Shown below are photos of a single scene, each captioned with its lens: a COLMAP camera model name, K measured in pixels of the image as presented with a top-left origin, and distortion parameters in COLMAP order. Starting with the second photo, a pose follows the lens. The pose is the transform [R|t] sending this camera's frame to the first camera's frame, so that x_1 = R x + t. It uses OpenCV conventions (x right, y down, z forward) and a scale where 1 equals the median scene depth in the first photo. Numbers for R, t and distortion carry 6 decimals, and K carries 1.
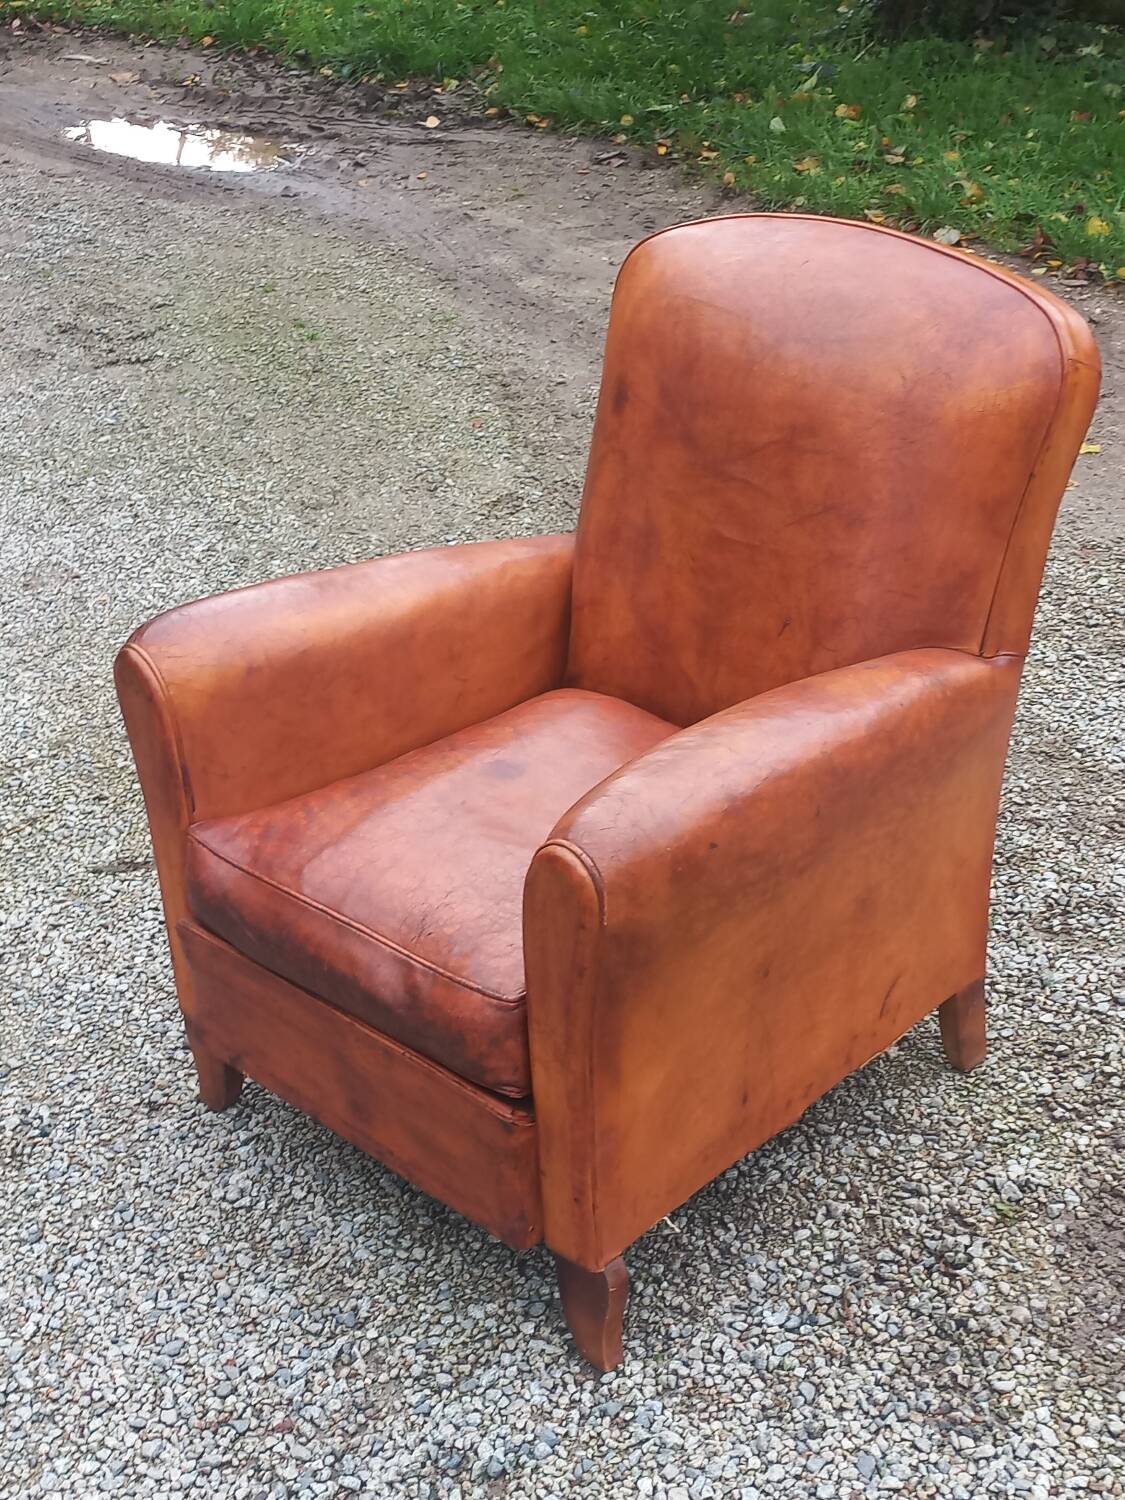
lens RADIAL K [[2123.2, 0, 578.6], [0, 2123.2, 748.6], [0, 0, 1]] dist [0.082577, 0.000000]
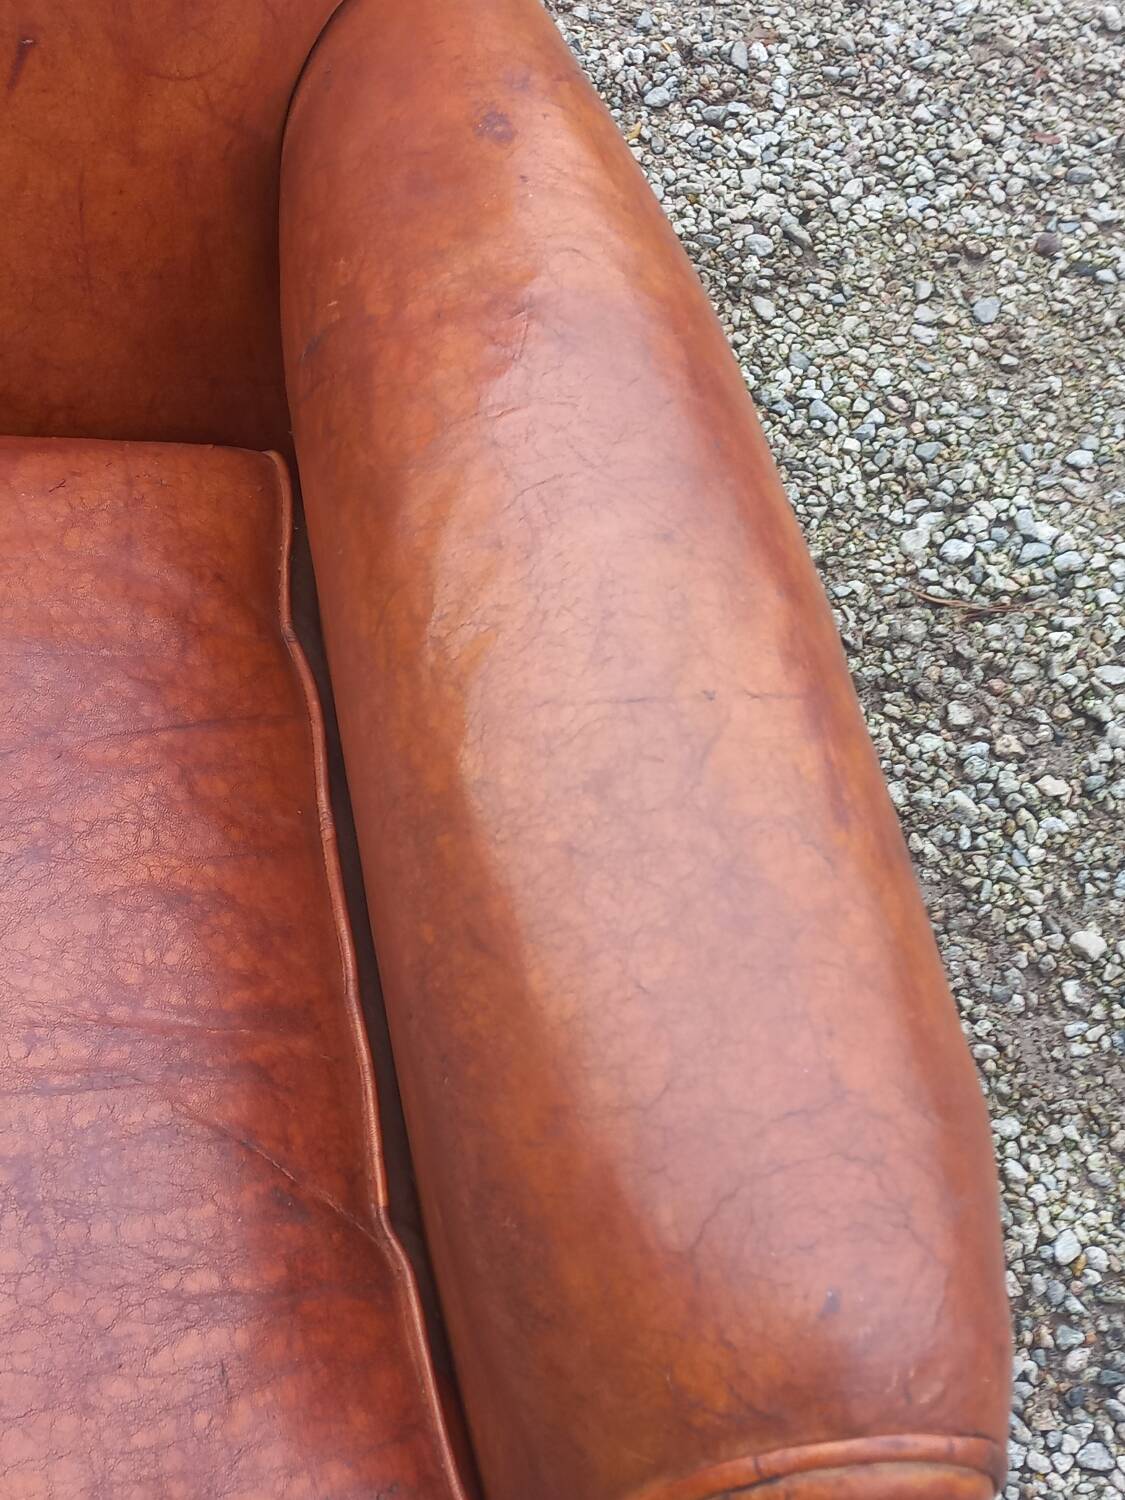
lens RADIAL K [[2123.2, 0, 577.5], [0, 2123.2, 747.3], [0, 0, 1]] dist [0.082577, 0.000000]
pose [[0.586636, -0.593271, 0.551260, -0.103398], [0.216361, 0.770764, 0.599258, -0.159758], [-0.780414, -0.232275, 0.580519, 0.723896]]
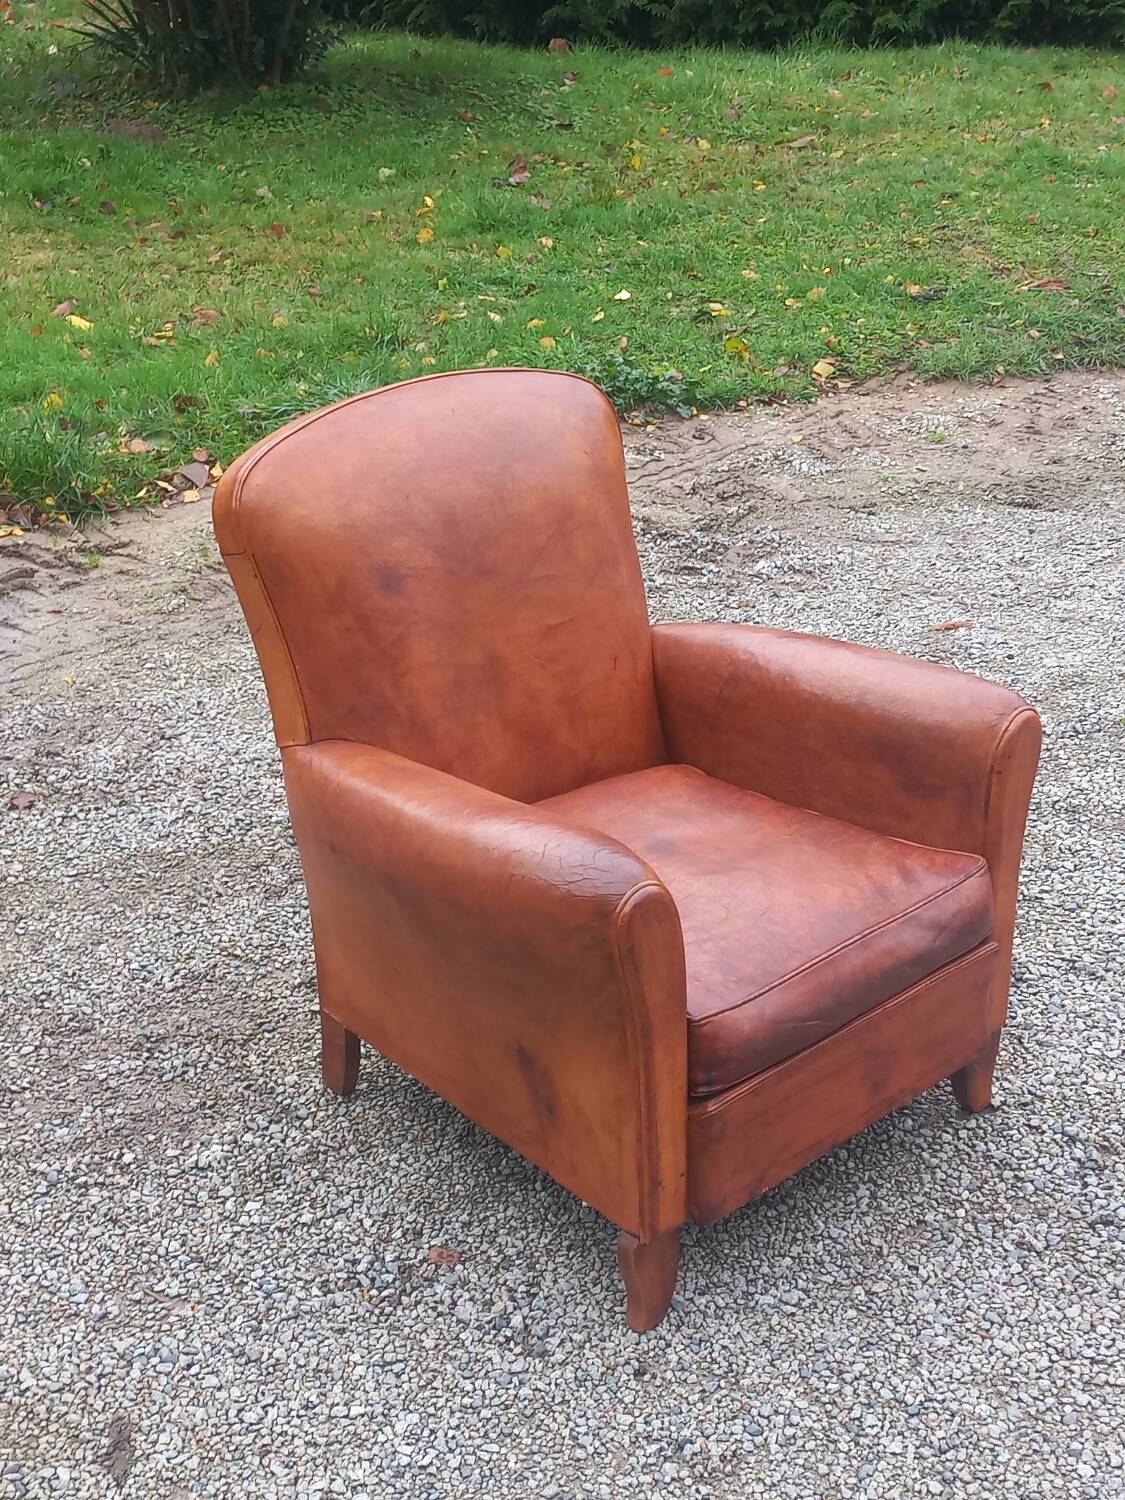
lens RADIAL K [[2123.2, 0, 562.7], [0, 2123.2, 751.8], [0, 0, 1]] dist [0.082577, 0.000000]
pose [[0.014726, -0.359980, 0.932844, -1.124404], [0.453352, 0.833944, 0.314658, -0.432514], [-0.891210, 0.418273, 0.175478, 0.842535]]
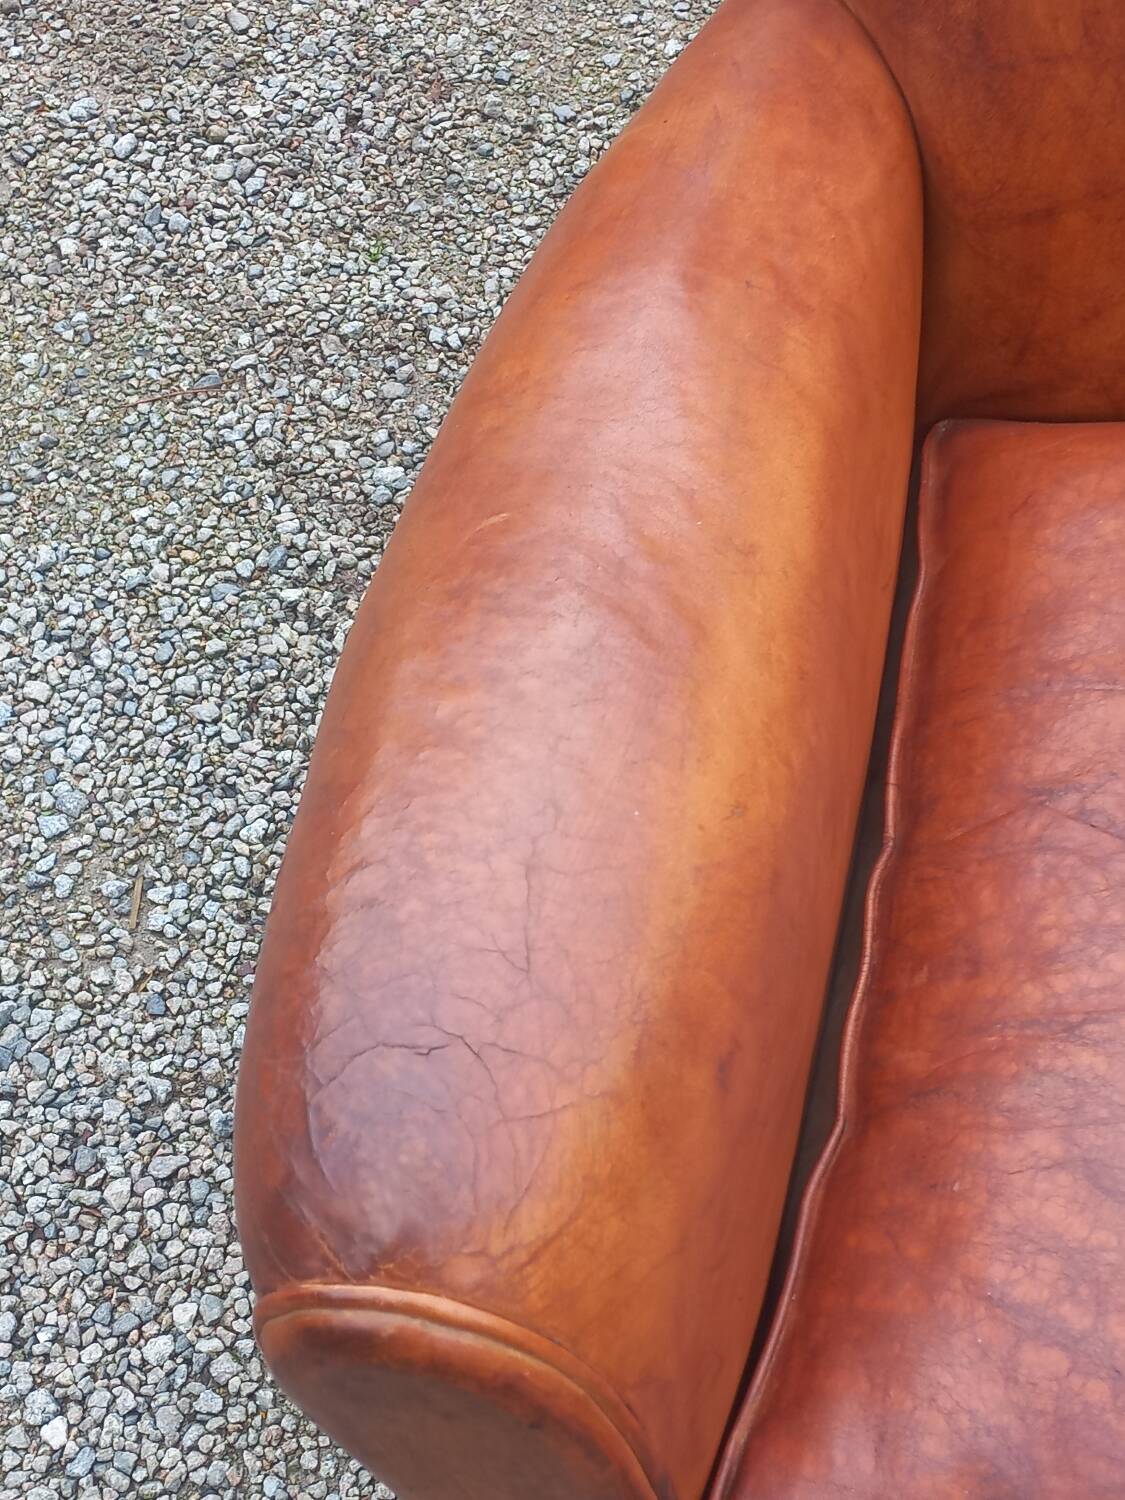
lens RADIAL K [[2123.2, 0, 573.4], [0, 2123.2, 742.3], [0, 0, 1]] dist [0.082577, 0.000000]
pose [[0.797161, -0.515224, 0.314766, -0.236795], [0.340566, 0.814195, 0.470214, -0.207591], [-0.498546, -0.267638, 0.824513, 0.815145]]
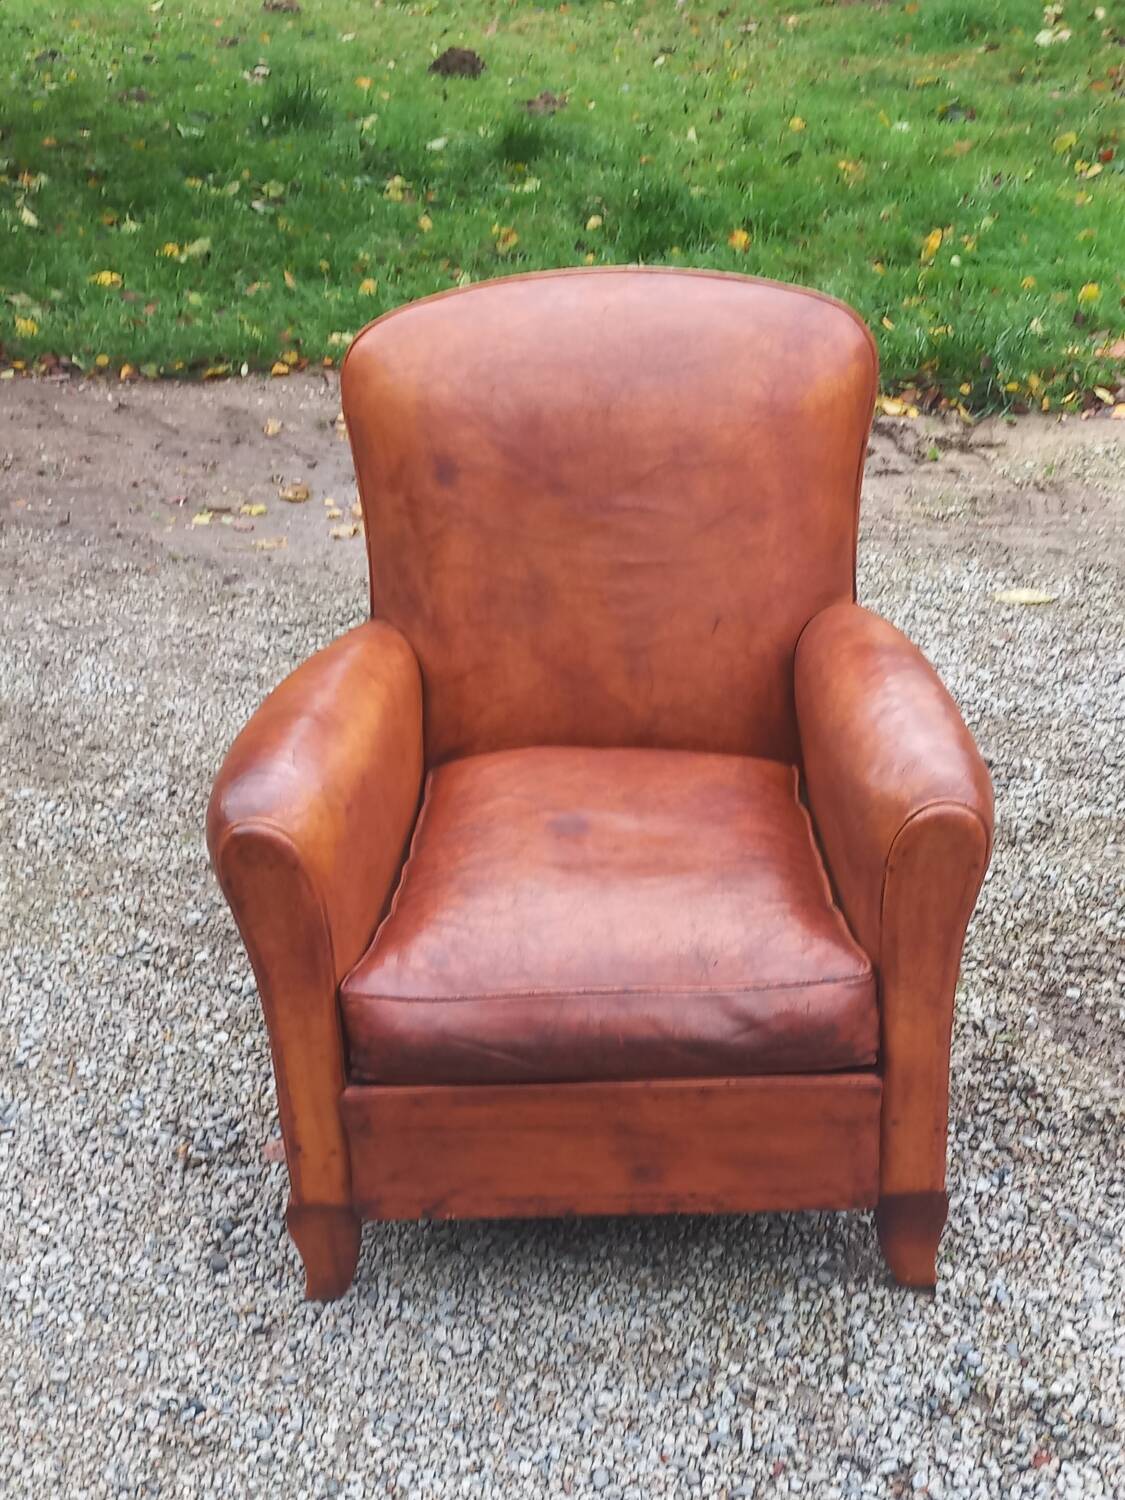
lens RADIAL K [[2123.2, 0, 577.2], [0, 2123.2, 755.9], [0, 0, 1]] dist [0.082577, 0.000000]
pose [[0.715102, -0.285641, 0.637996, -0.691303], [0.315685, 0.946291, 0.069832, -0.094282], [-0.623676, 0.151469, 0.766867, 0.211797]]
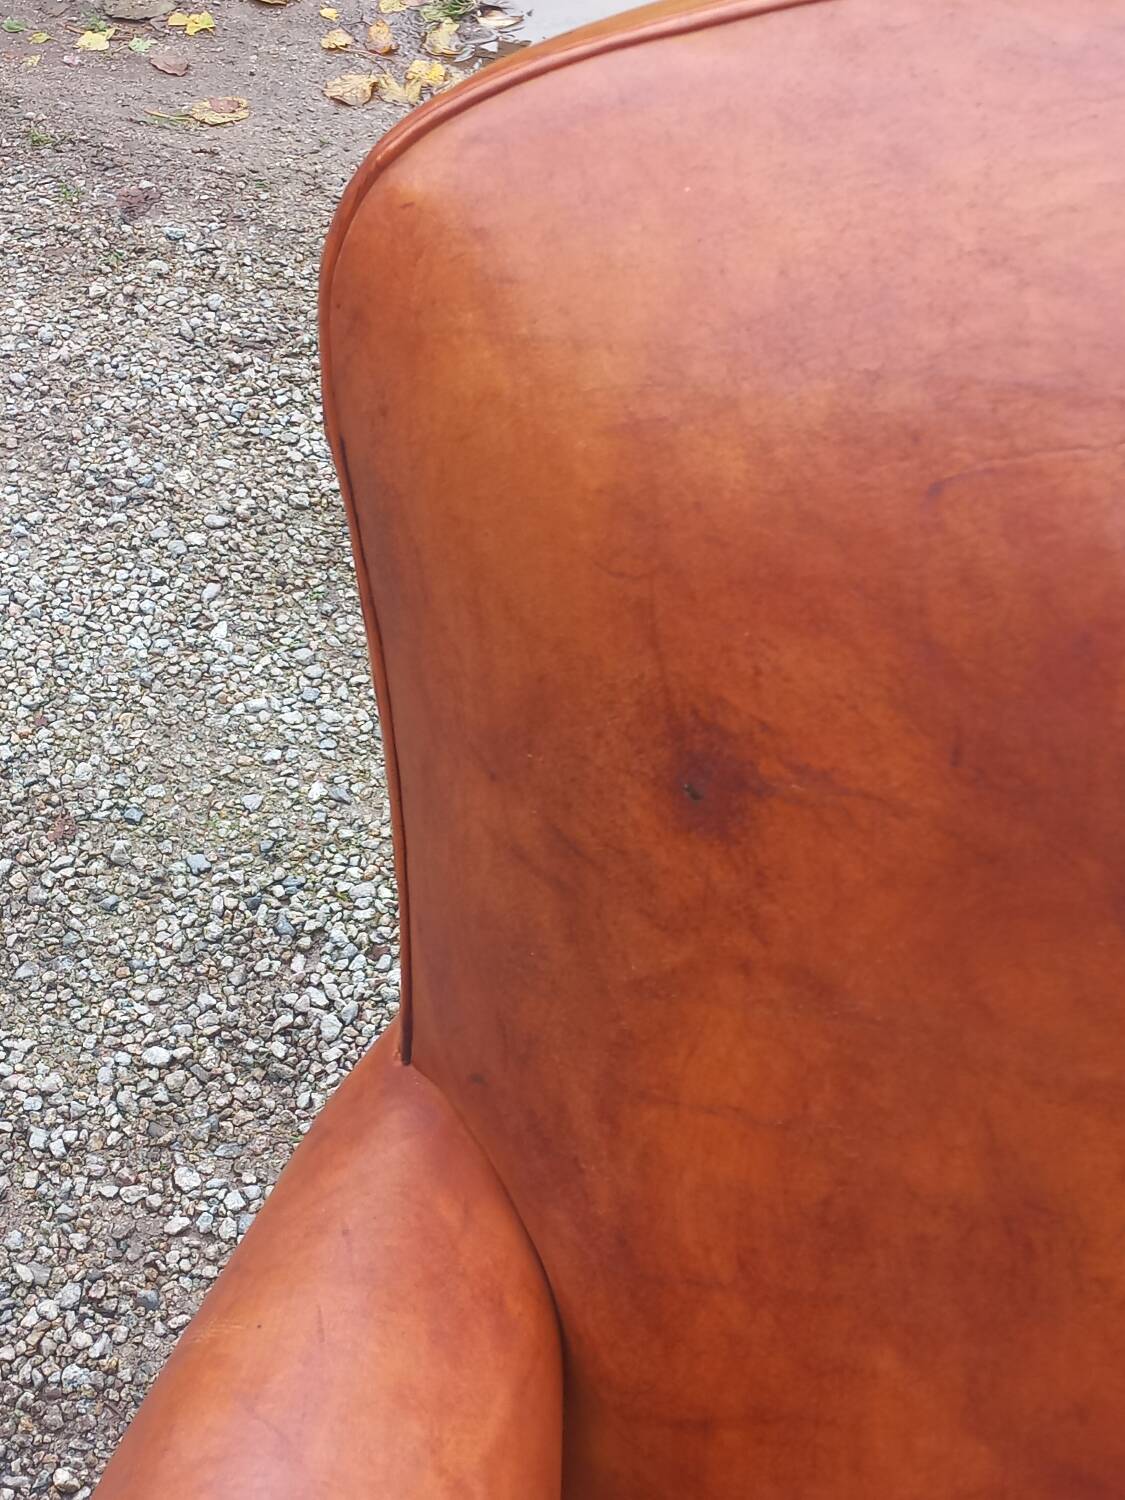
lens RADIAL K [[2123.2, 0, 568.7], [0, 2123.2, 754.6], [0, 0, 1]] dist [0.082577, 0.000000]
pose [[0.742240, -0.429922, 0.514050, -0.140348], [0.260535, 0.891868, 0.369720, -0.296680], [-0.617415, -0.140493, 0.773990, 0.885392]]
